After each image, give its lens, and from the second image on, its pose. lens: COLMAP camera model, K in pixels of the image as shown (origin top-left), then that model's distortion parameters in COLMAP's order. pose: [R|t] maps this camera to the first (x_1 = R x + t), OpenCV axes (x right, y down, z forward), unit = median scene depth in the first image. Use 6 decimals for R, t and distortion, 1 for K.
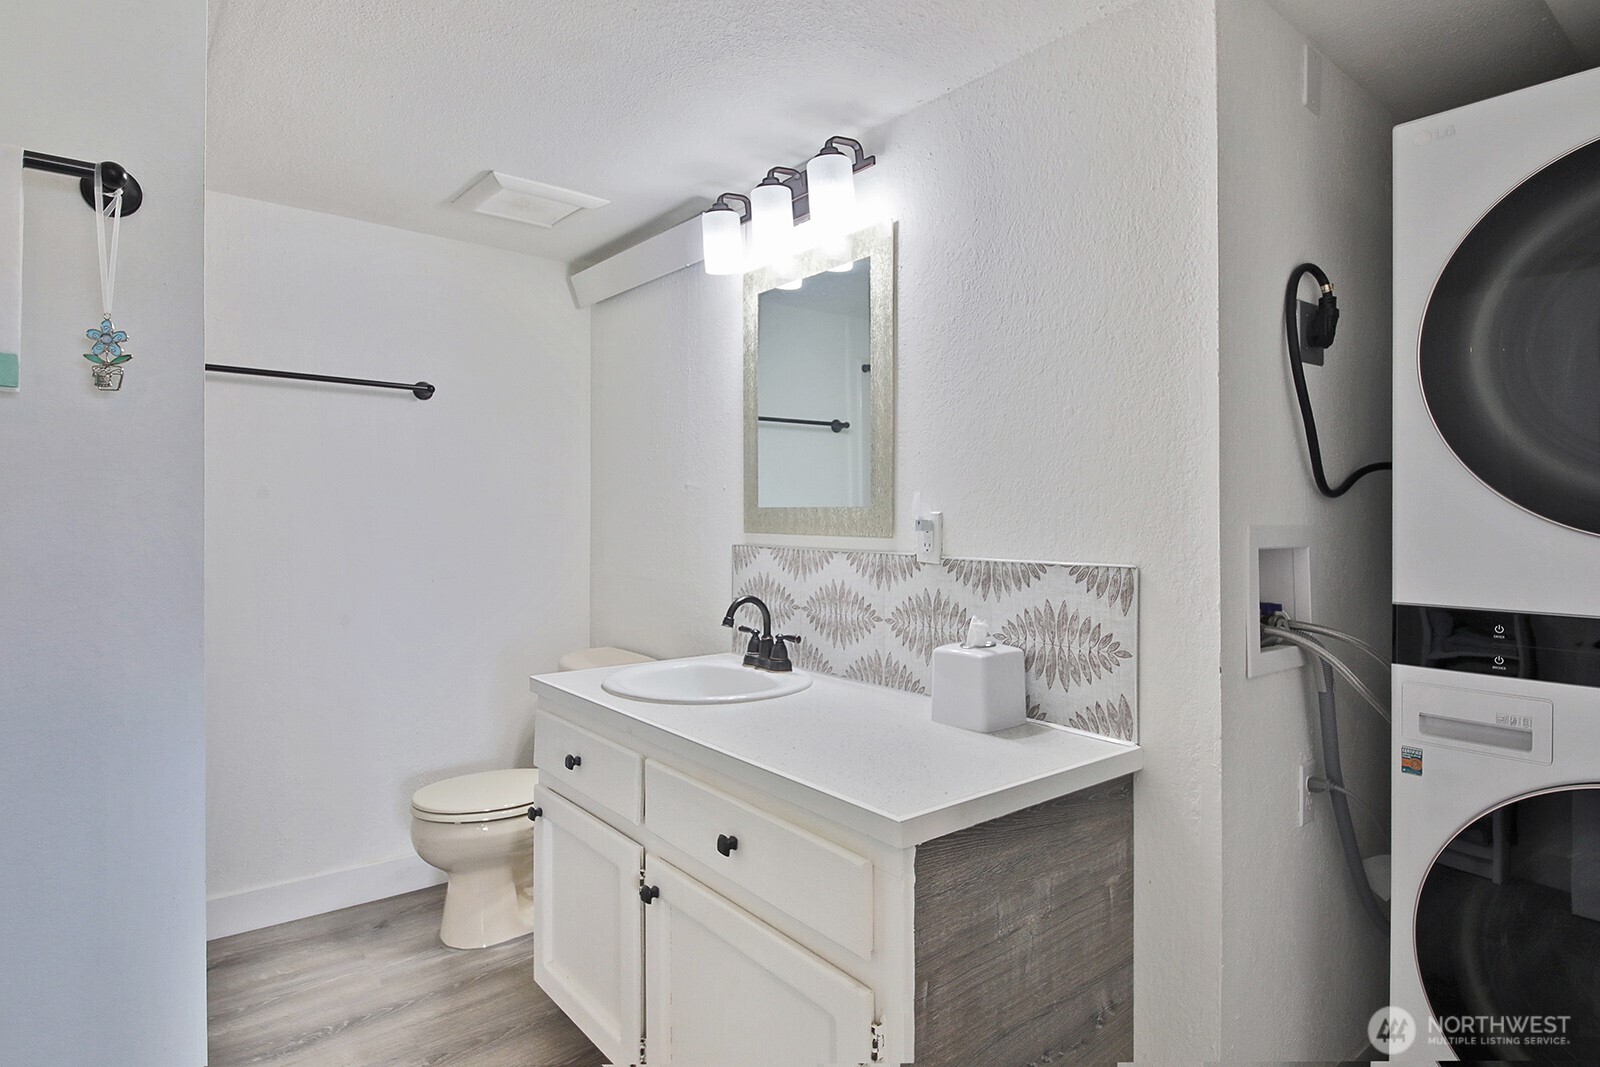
lens RADIAL K [[852.2, 0, 801.3], [0, 852.2, 525.9], [0, 0, 1]] dist [-0.000433, -0.000009]
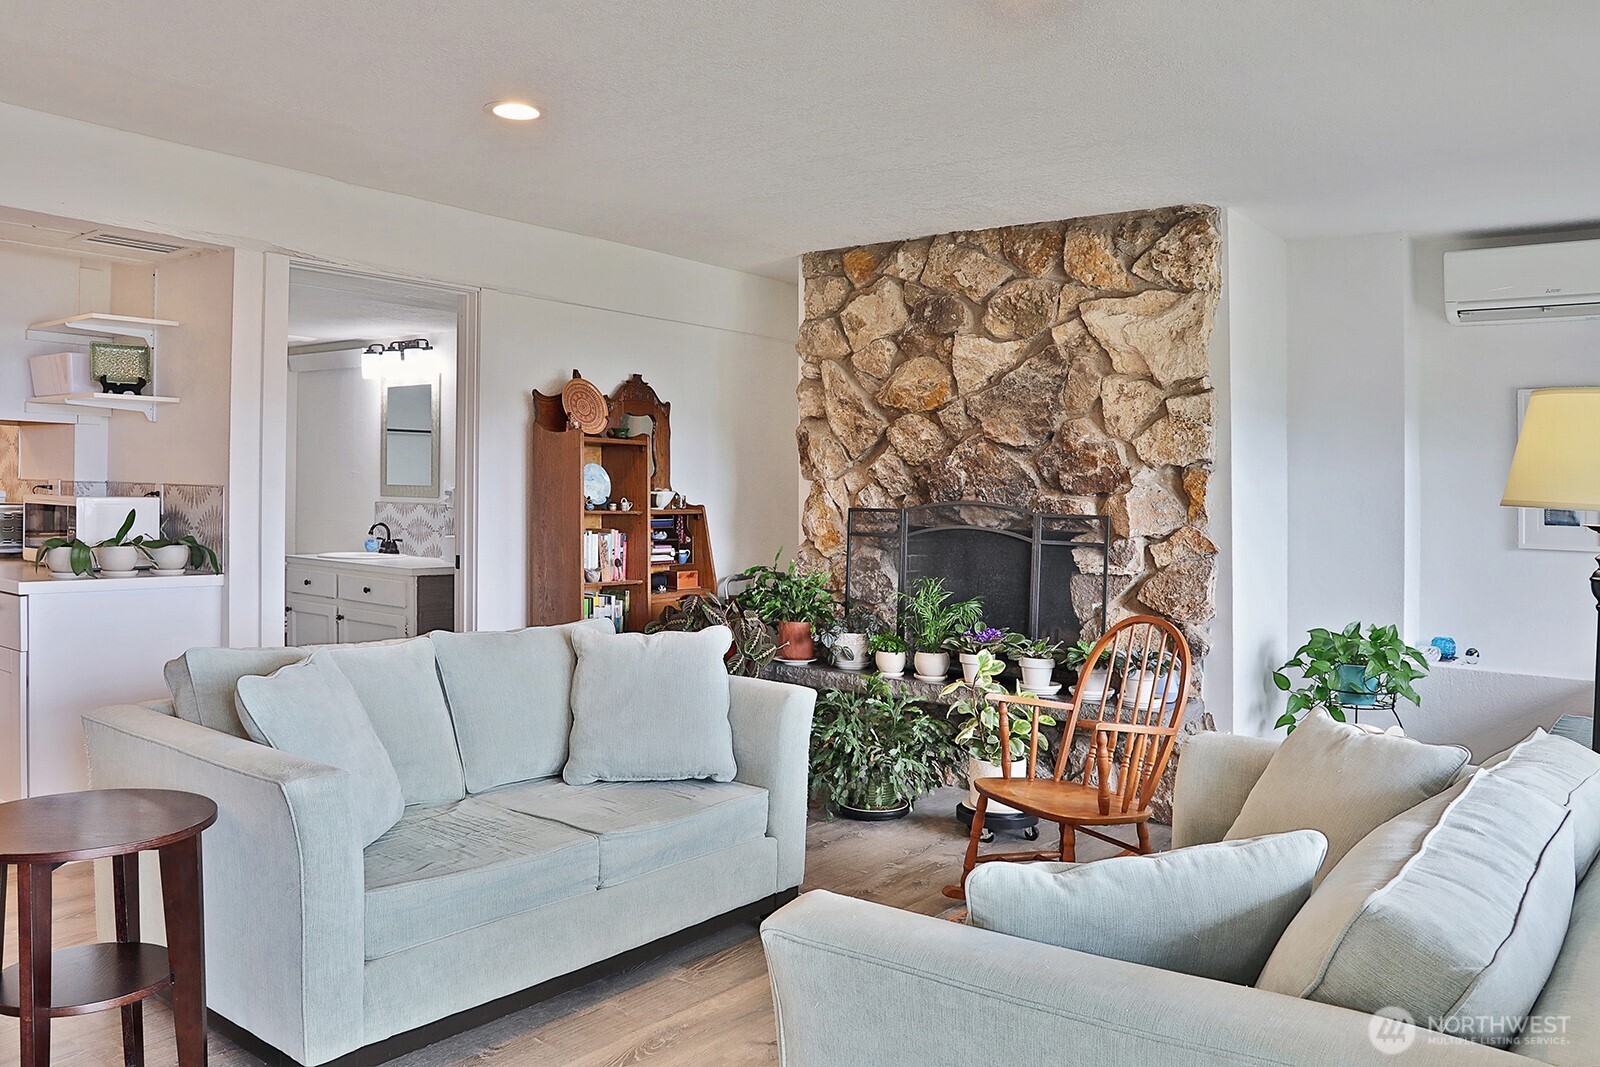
lens RADIAL K [[1207.5, 0, 802.1], [0, 1207.5, 499.6], [0, 0, 1]] dist [-0.018753, 0.002074]
pose [[0.972555, 0.005164, 0.232616, 0.298757], [-0.006070, 0.999977, 0.003178, 0.000220], [-0.232594, -0.004503, 0.972564, -2.520568]]
